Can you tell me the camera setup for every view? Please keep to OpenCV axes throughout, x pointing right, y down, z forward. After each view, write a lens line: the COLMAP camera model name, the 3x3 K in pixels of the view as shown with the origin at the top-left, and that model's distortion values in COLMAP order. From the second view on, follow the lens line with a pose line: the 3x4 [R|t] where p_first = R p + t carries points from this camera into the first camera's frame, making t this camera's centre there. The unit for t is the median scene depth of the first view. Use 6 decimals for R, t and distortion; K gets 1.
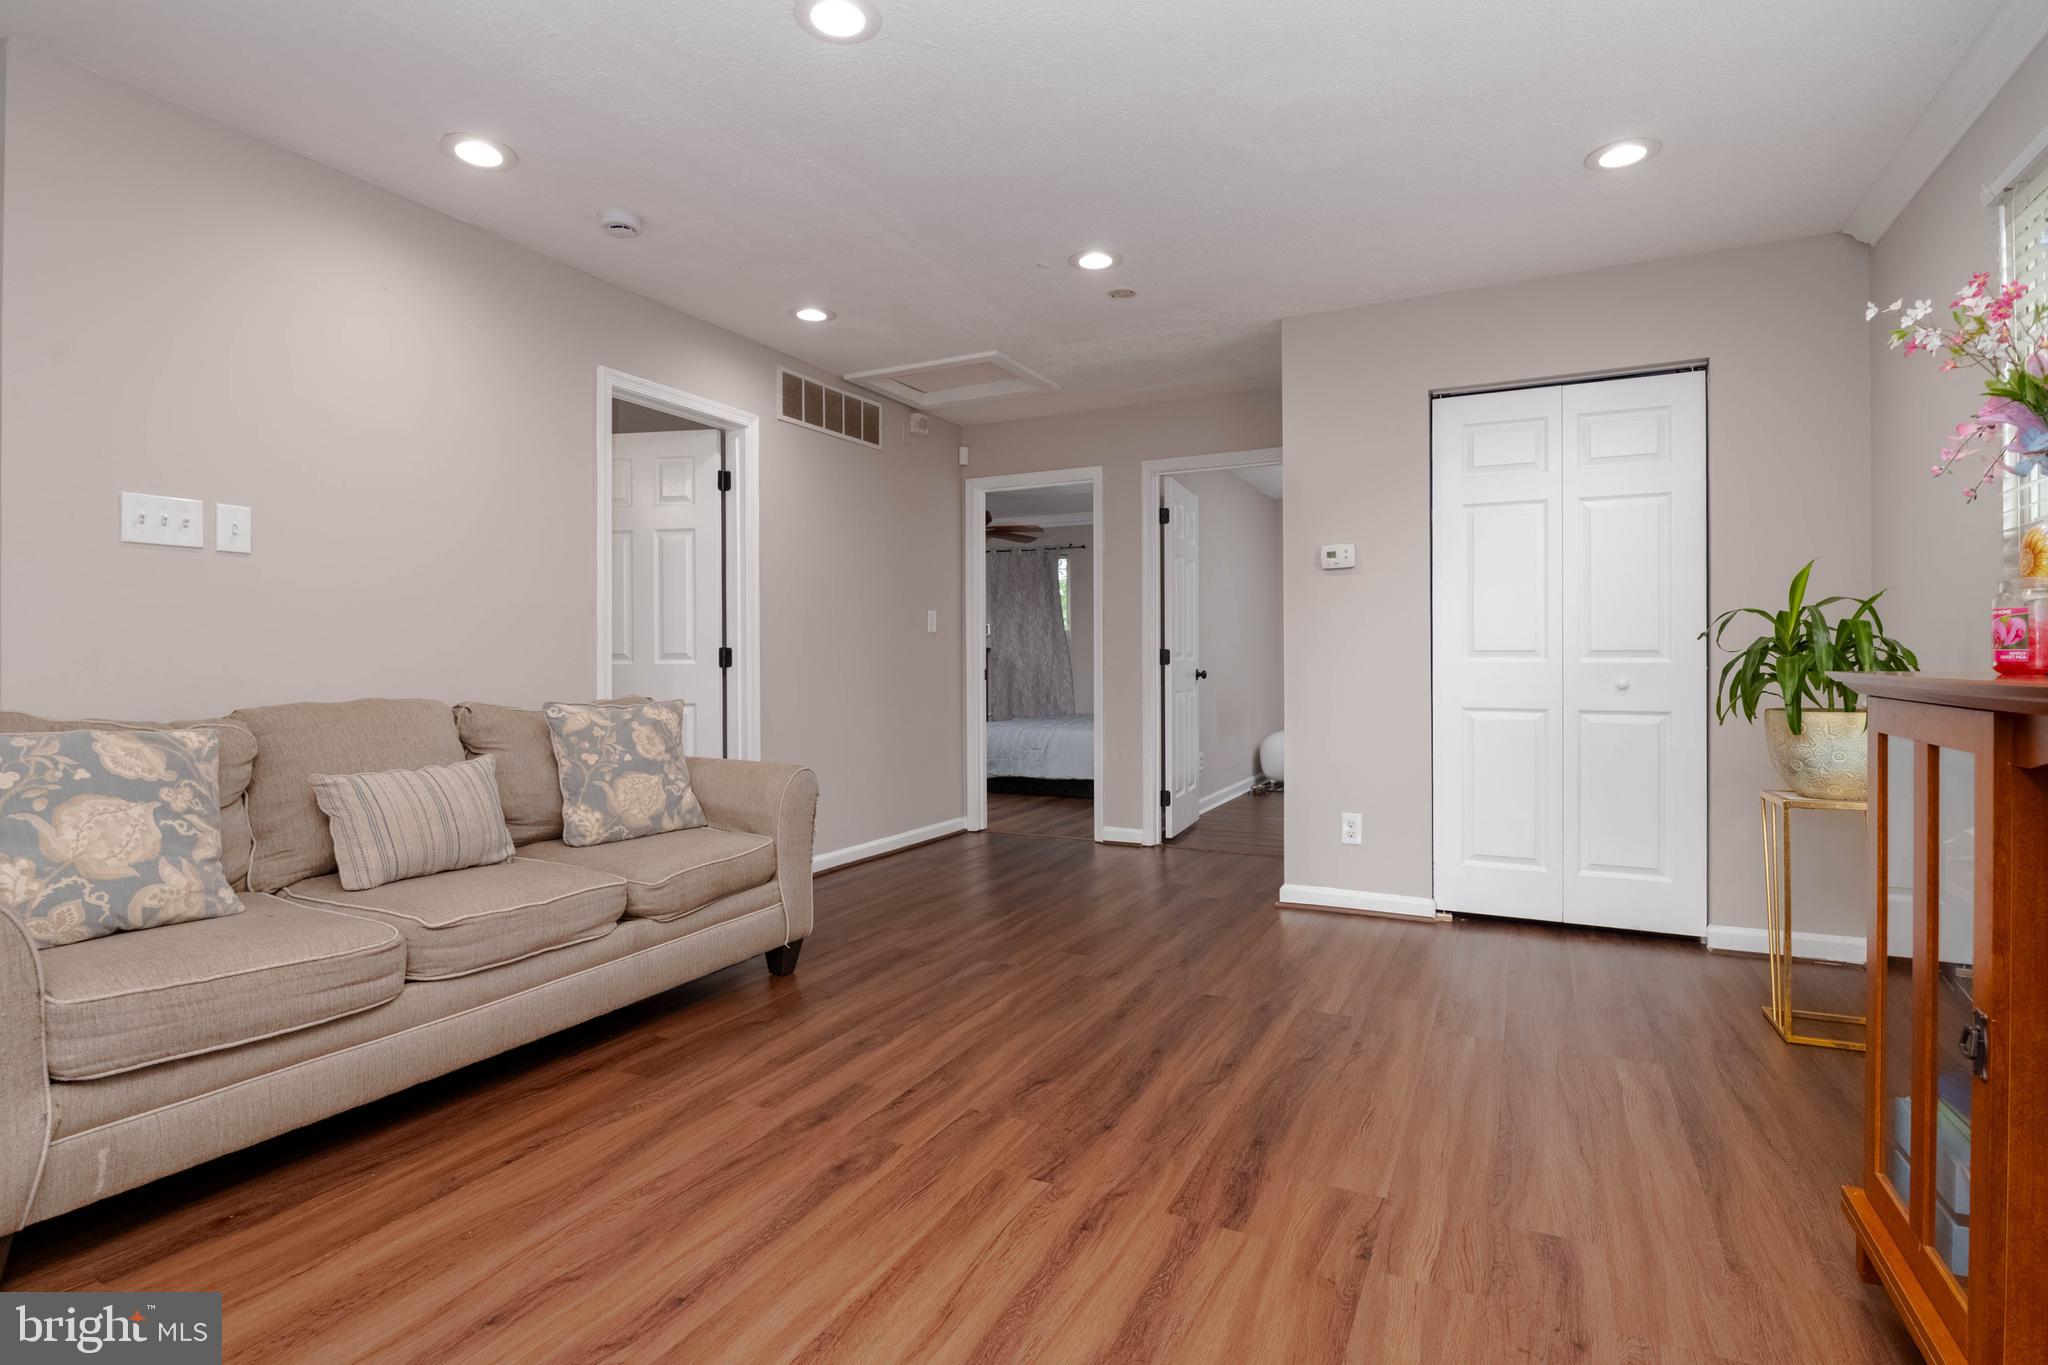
lens RADIAL K [[991.9, 0, 1035.7], [0, 991.9, 663.5], [0, 0, 1]] dist [0.002355, -0.008477]
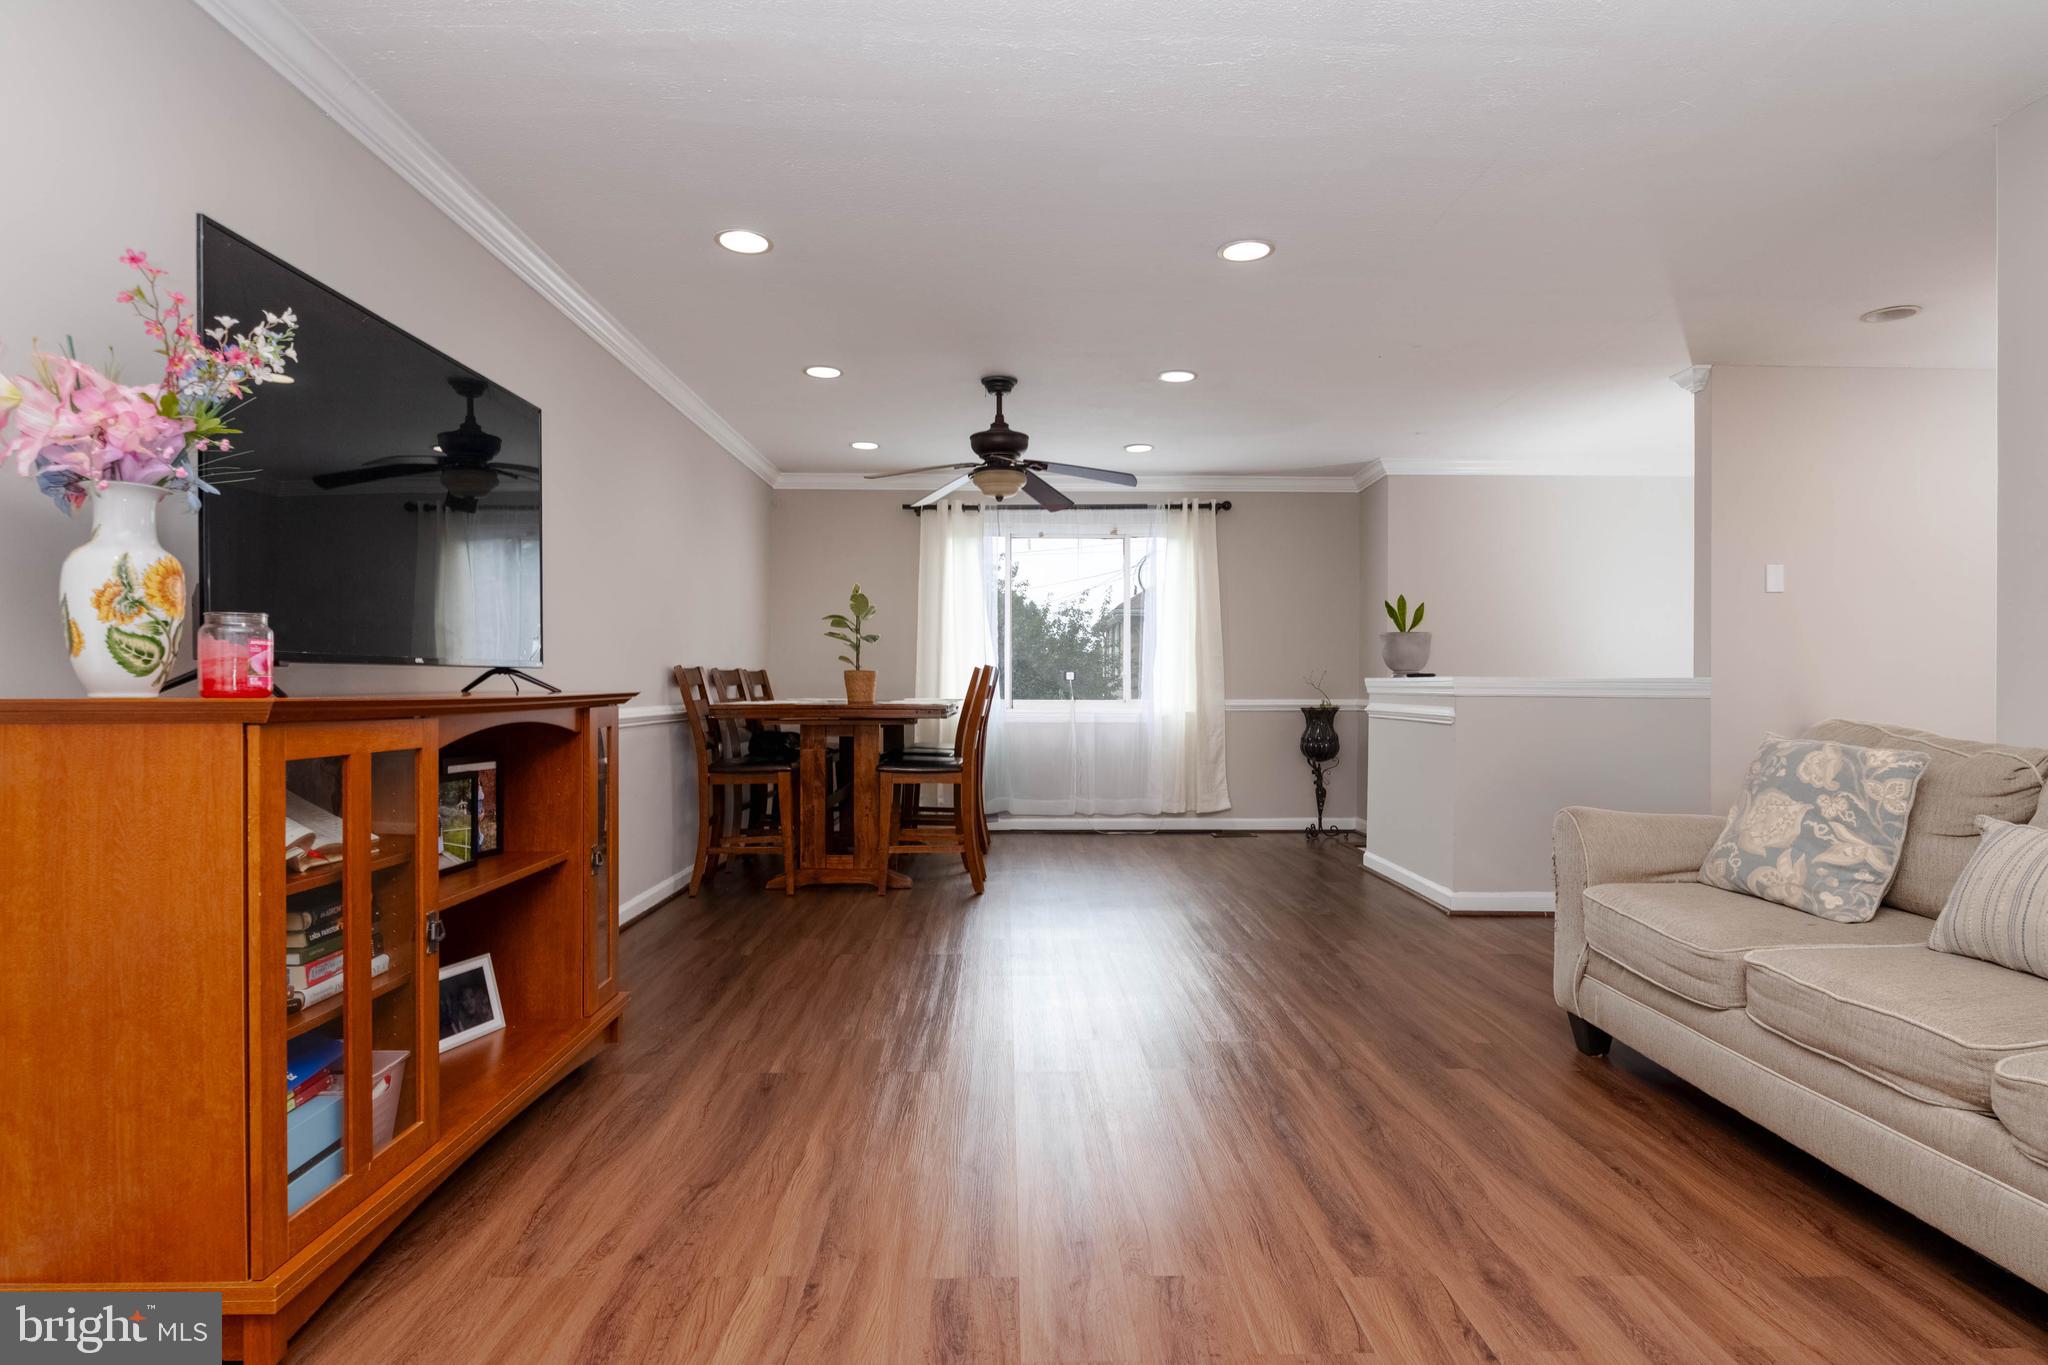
lens RADIAL K [[1062.0, 0, 1039.6], [0, 1062.0, 686.7], [0, 0, 1]] dist [-0.001398, -0.000389]
pose [[-0.879630, 0.001249, -0.475658, 0.415795], [-0.000481, 0.999994, 0.003516, -0.003732], [0.475659, 0.003322, -0.879623, 1.336415]]
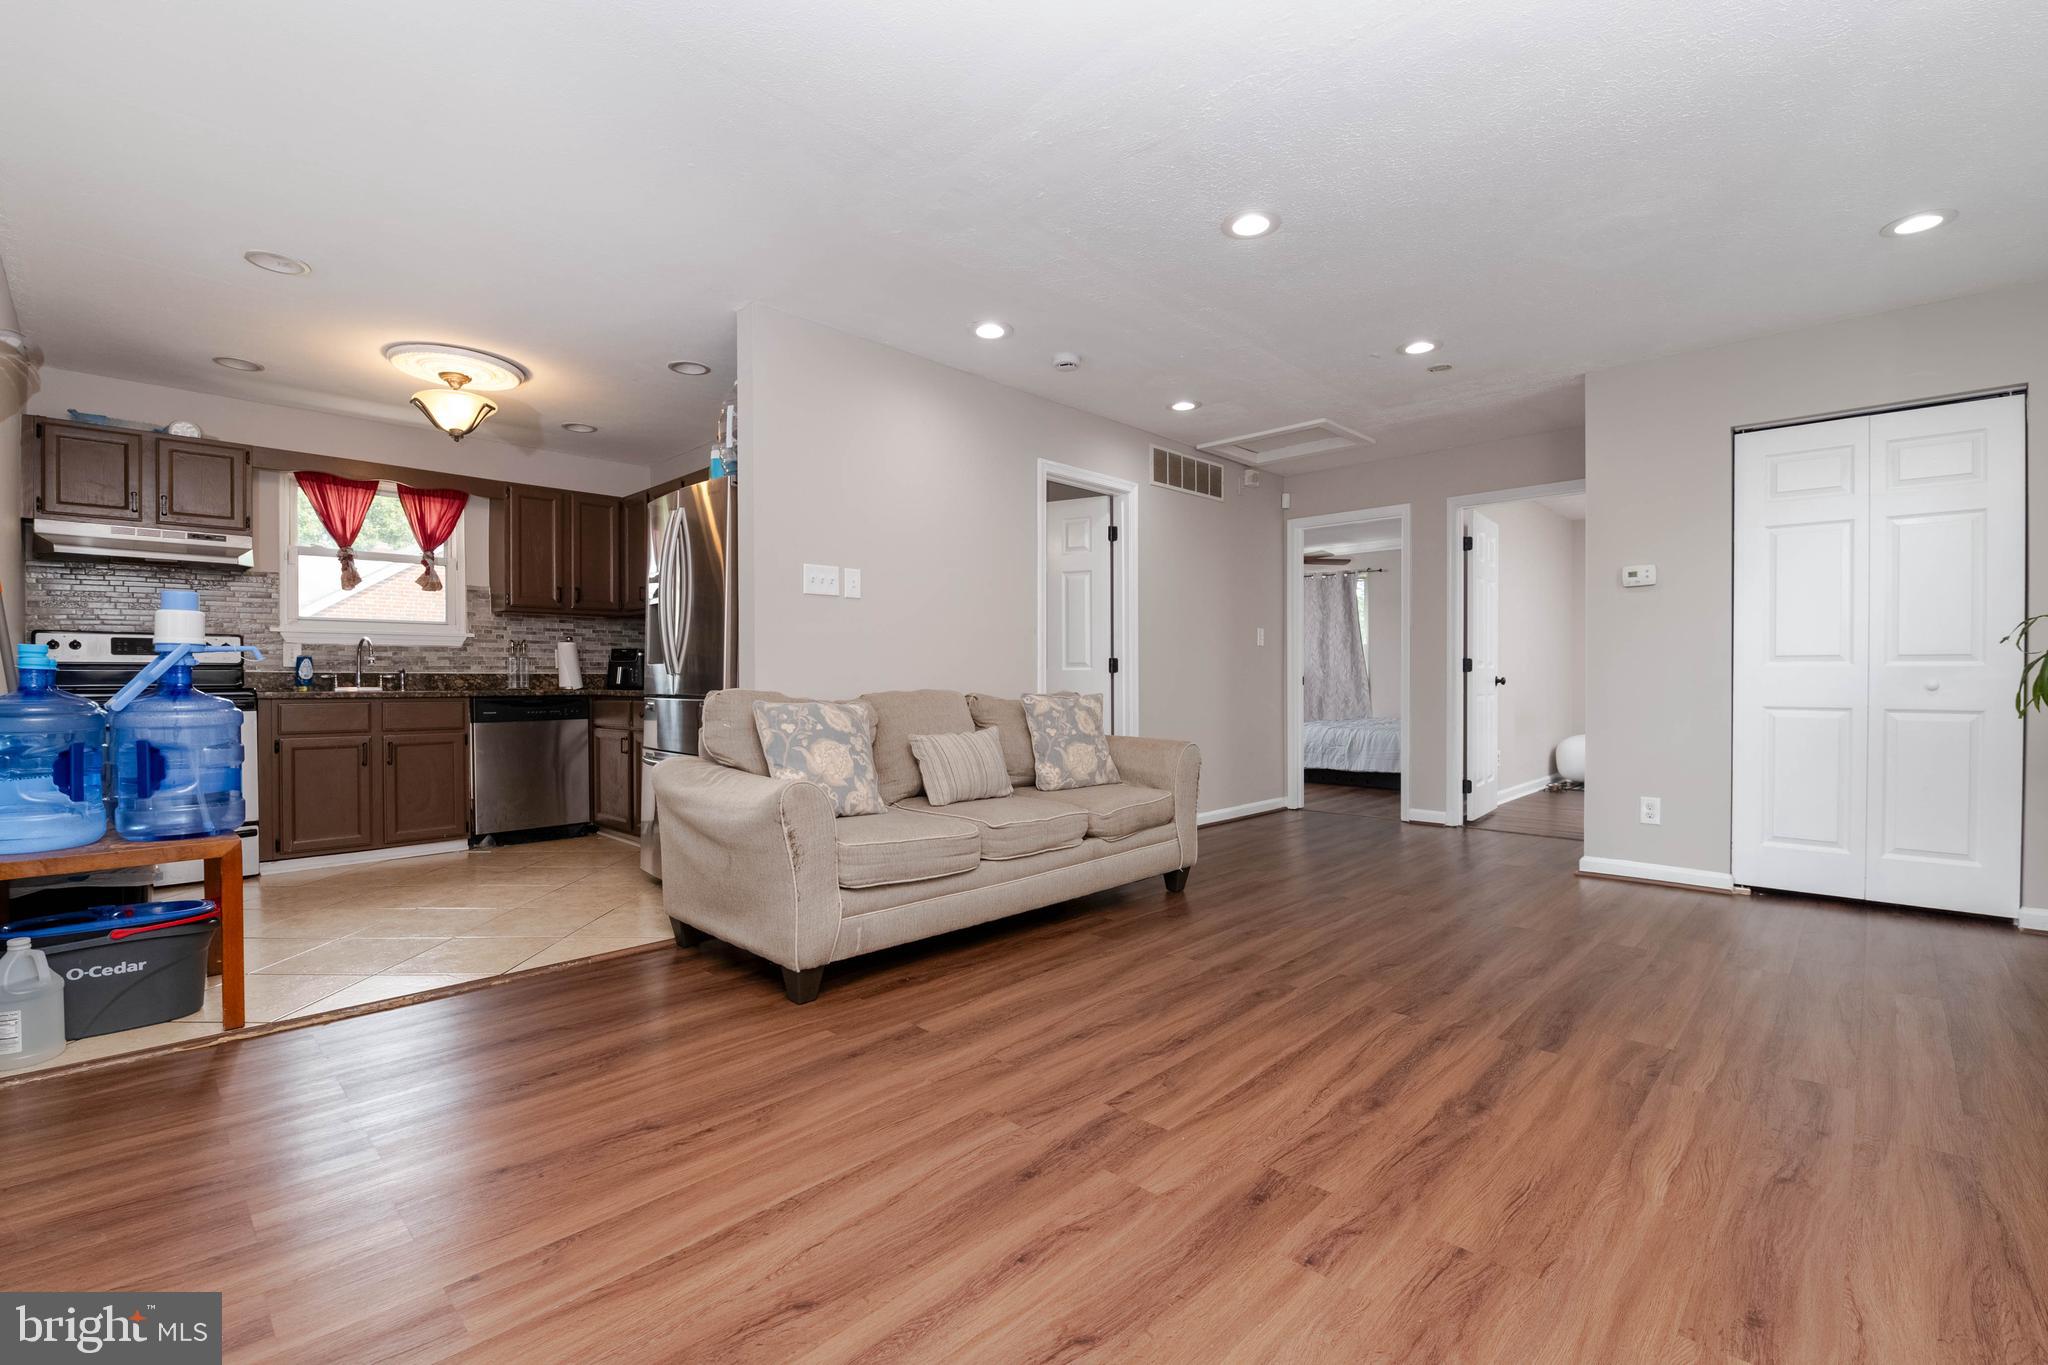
lens RADIAL K [[887.4, 0, 1038.1], [0, 887.4, 689.4], [0, 0, 1]] dist [-0.002124, -0.009365]
pose [[0.955098, 0.004633, -0.296253, -0.092013], [-0.000659, 0.999908, 0.013515, 0.017601], [0.296289, -0.012713, 0.955014, -0.306309]]
